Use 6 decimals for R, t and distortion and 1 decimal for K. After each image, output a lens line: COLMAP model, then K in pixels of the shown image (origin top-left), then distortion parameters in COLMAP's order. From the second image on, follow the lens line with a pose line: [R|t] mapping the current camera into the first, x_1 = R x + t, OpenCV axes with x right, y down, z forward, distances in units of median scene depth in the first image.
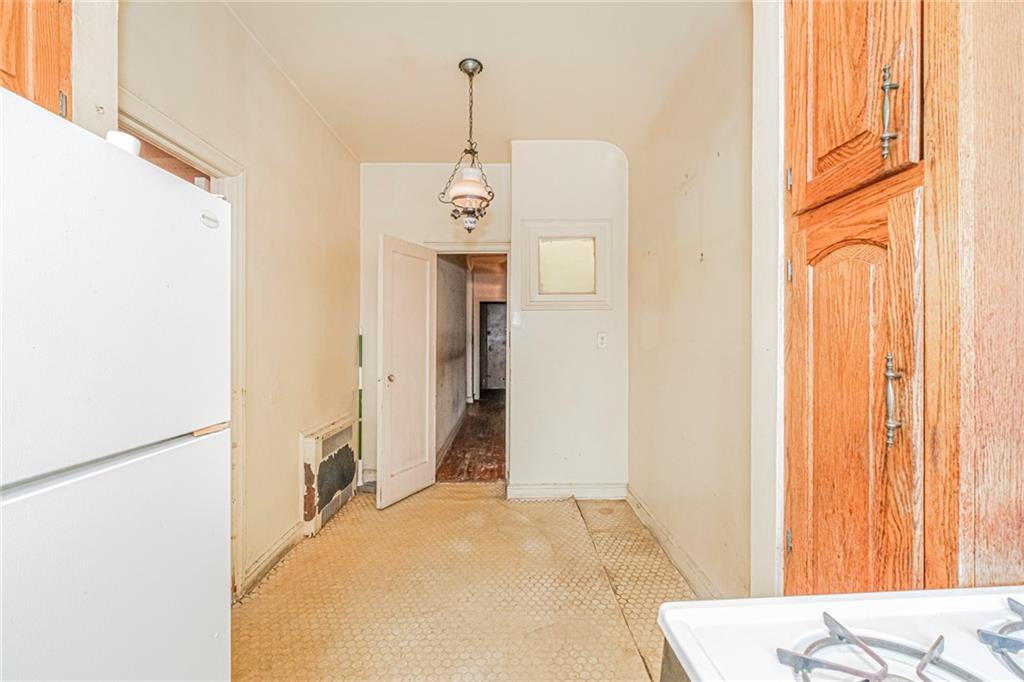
lens RADIAL K [[429.0, 0, 512.7], [0, 429.0, 341.7], [0, 0, 1]] dist [0.001819, -0.000501]
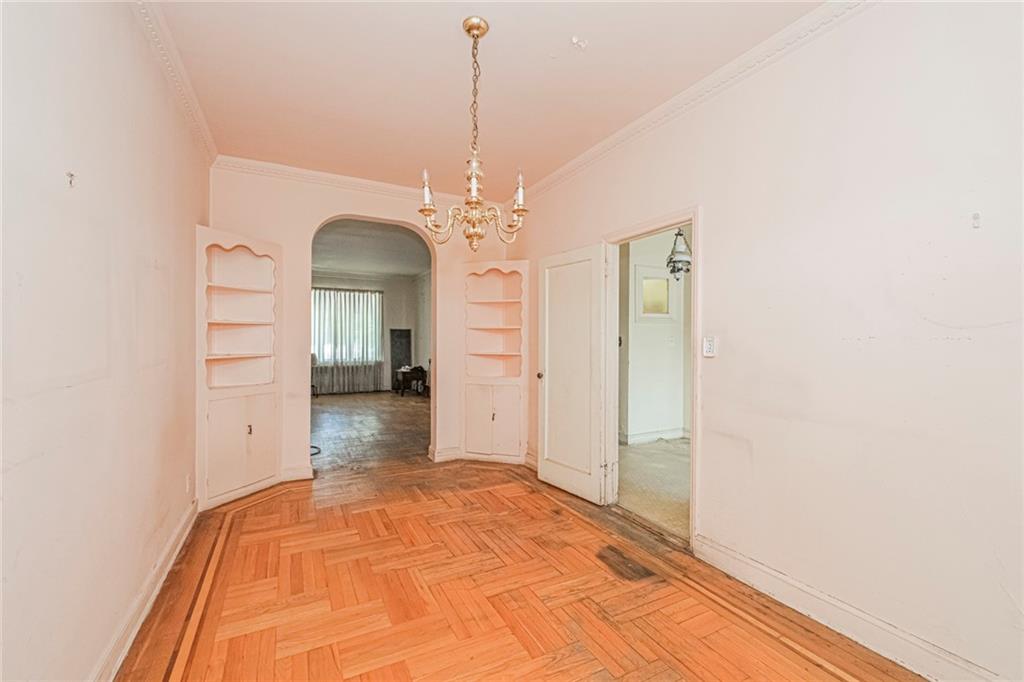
lens RADIAL K [[429.0, 0, 508.5], [0, 429.0, 339.7], [0, 0, 1]] dist [0.001819, -0.000501]
pose [[0.895868, 0.001250, 0.444319, -1.150423], [0.000489, 0.999993, -0.003798, -0.006976], [-0.444321, 0.003620, 0.895860, -0.206919]]
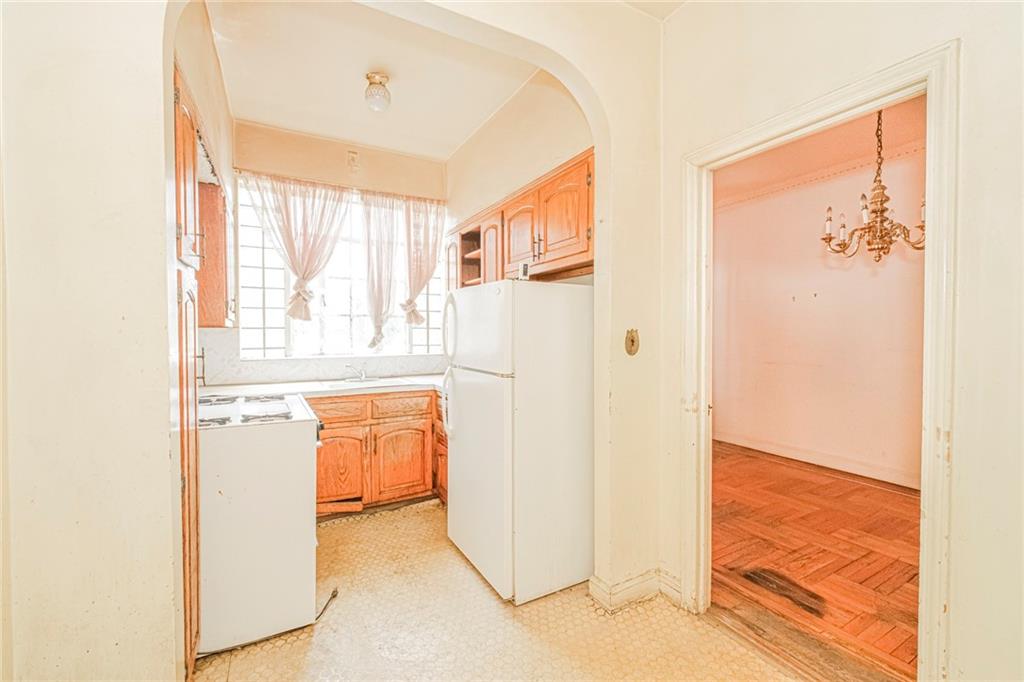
lens RADIAL K [[429.0, 0, 515.5], [0, 429.0, 341.1], [0, 0, 1]] dist [0.001819, -0.000501]
pose [[-0.876928, 0.015372, -0.480375, 0.107670], [0.008065, 0.999818, 0.017272, -0.009025], [0.480554, 0.011272, -0.876893, 0.814178]]
